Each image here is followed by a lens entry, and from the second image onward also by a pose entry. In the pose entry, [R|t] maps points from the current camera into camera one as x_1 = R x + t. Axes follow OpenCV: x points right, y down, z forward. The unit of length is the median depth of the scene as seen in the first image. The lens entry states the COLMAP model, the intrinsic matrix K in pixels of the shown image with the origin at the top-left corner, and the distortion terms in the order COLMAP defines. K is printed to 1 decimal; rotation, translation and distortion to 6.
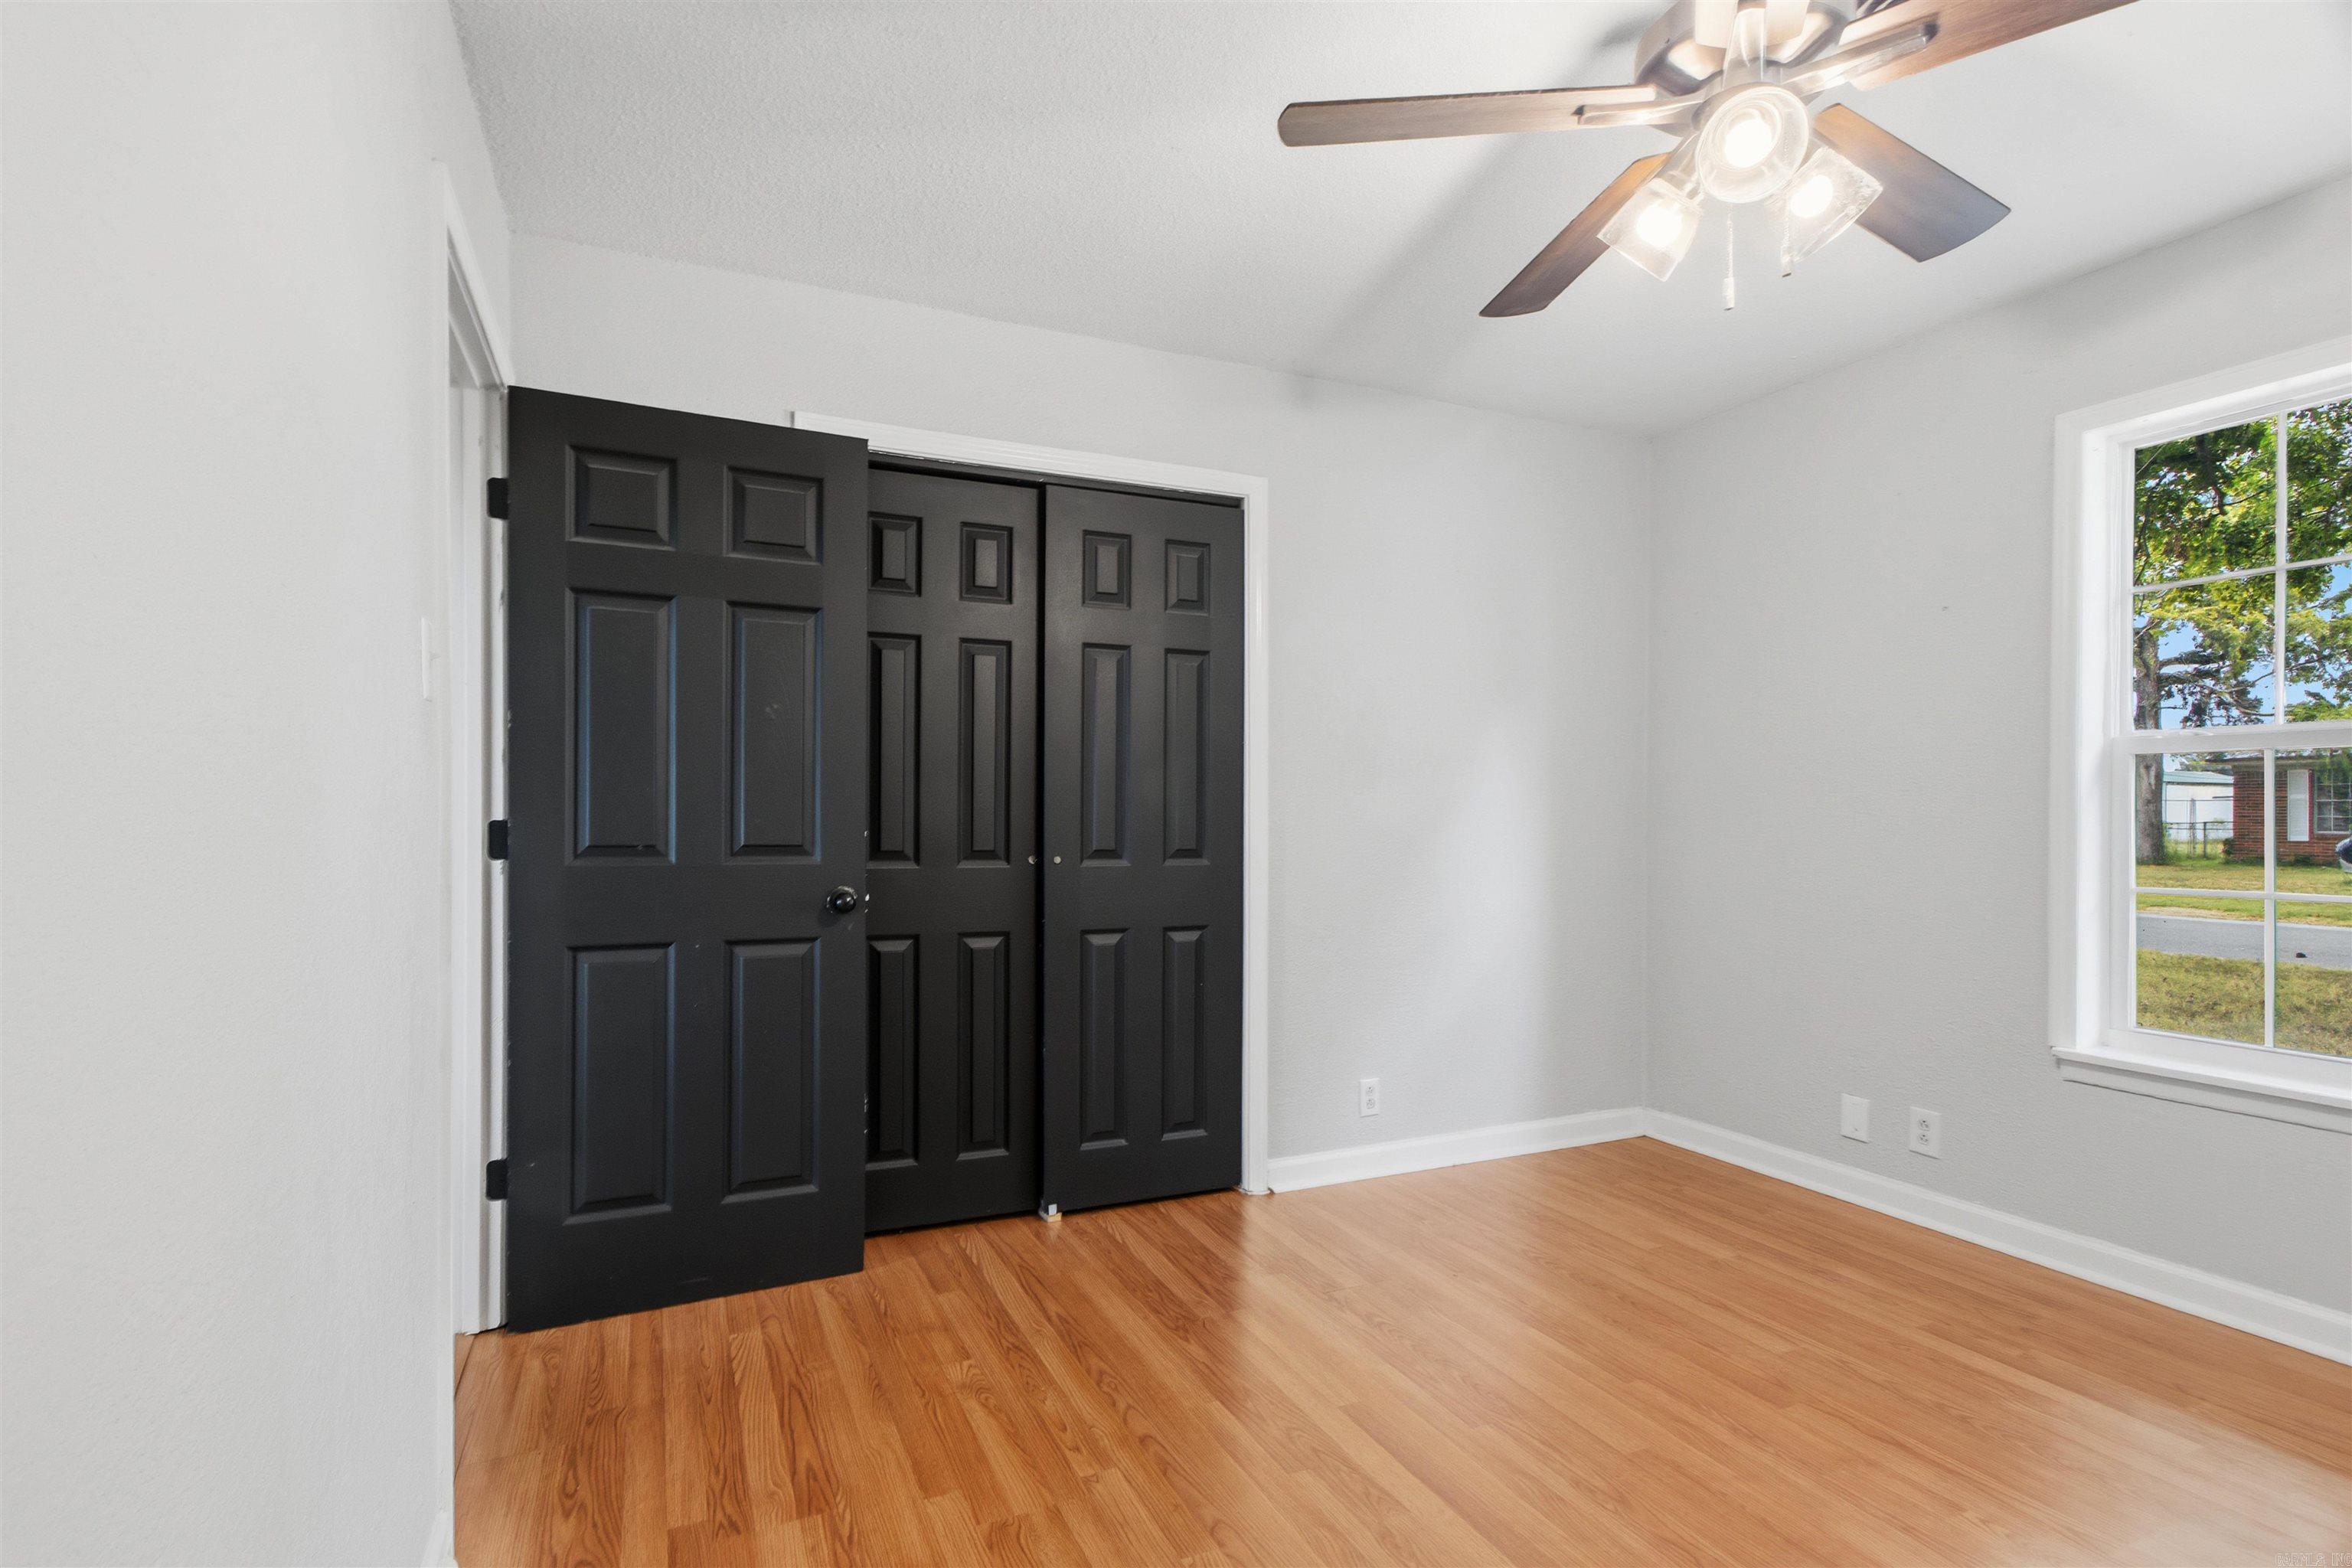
lens RADIAL K [[1104.1, 0, 1162.8], [0, 1104.1, 827.5], [0, 0, 1]] dist [0.020405, 0.000125]
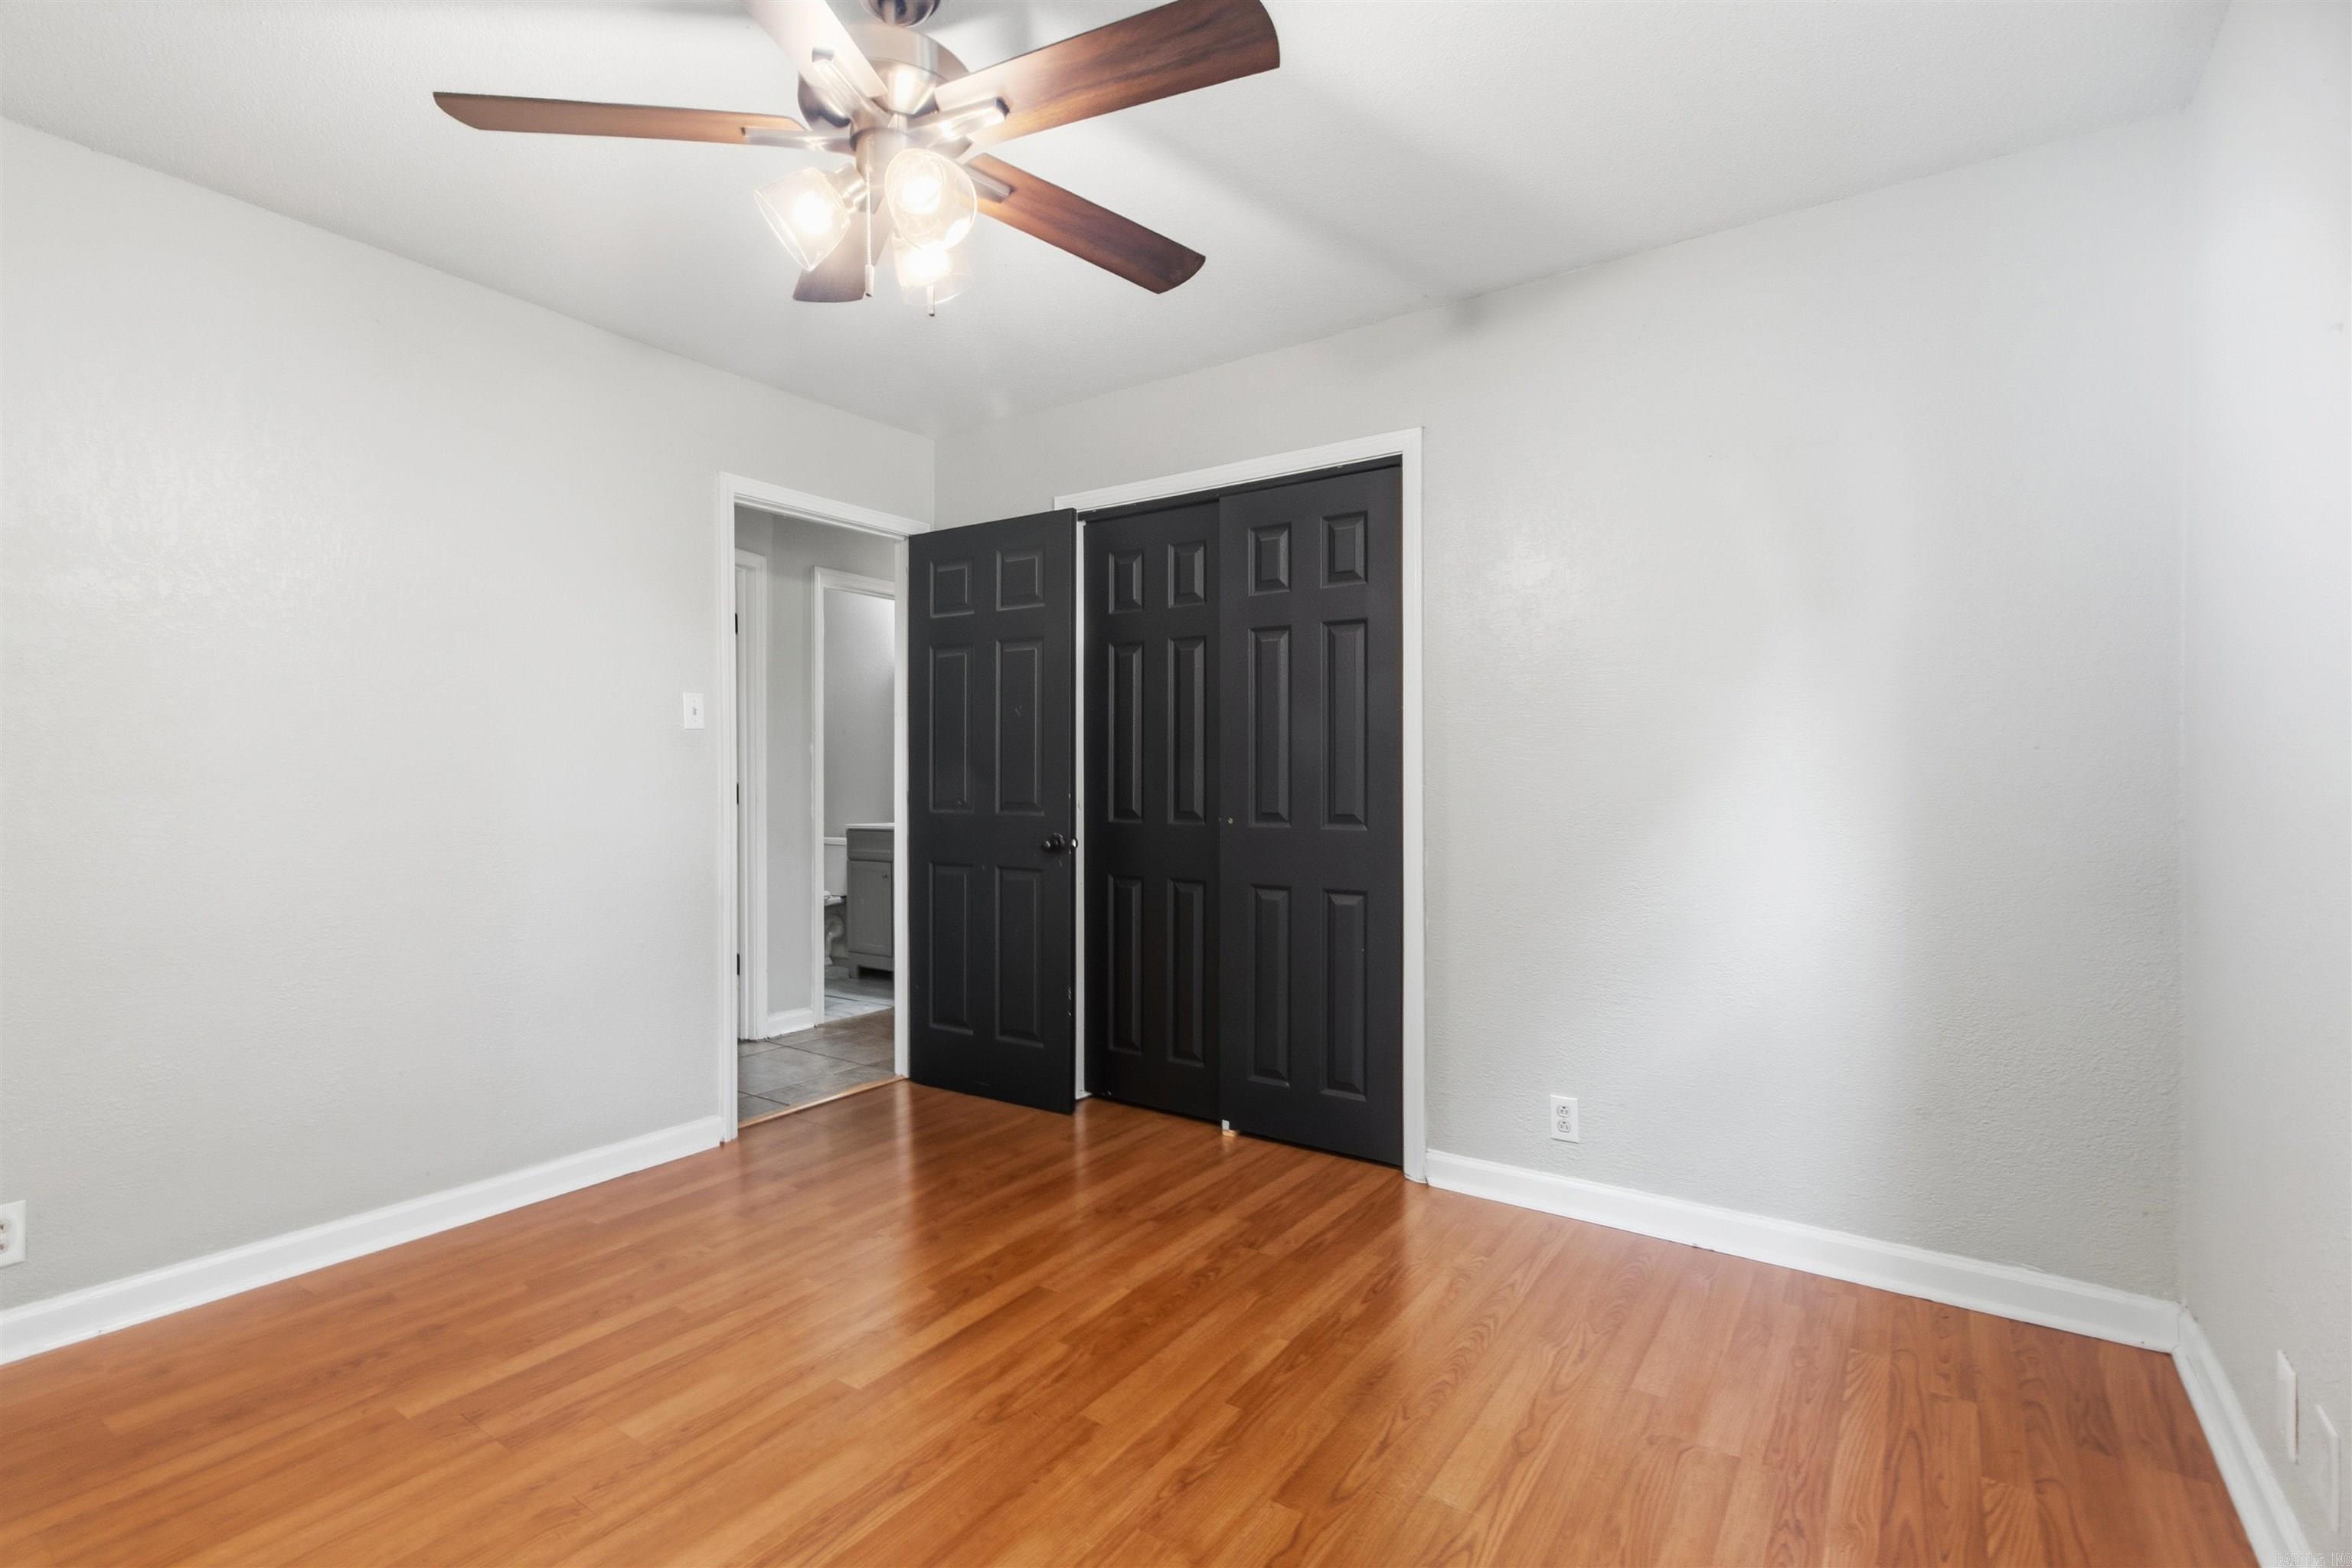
lens RADIAL K [[1108.4, 0, 1176.0], [0, 1108.4, 784.0], [0, 0, 1]] dist [0.019017, 0.000149]
pose [[0.517584, 0.003166, -0.855627, 0.796792], [-0.007588, 0.999971, -0.000889, -0.007457], [0.855599, 0.006953, 0.517593, 0.327155]]
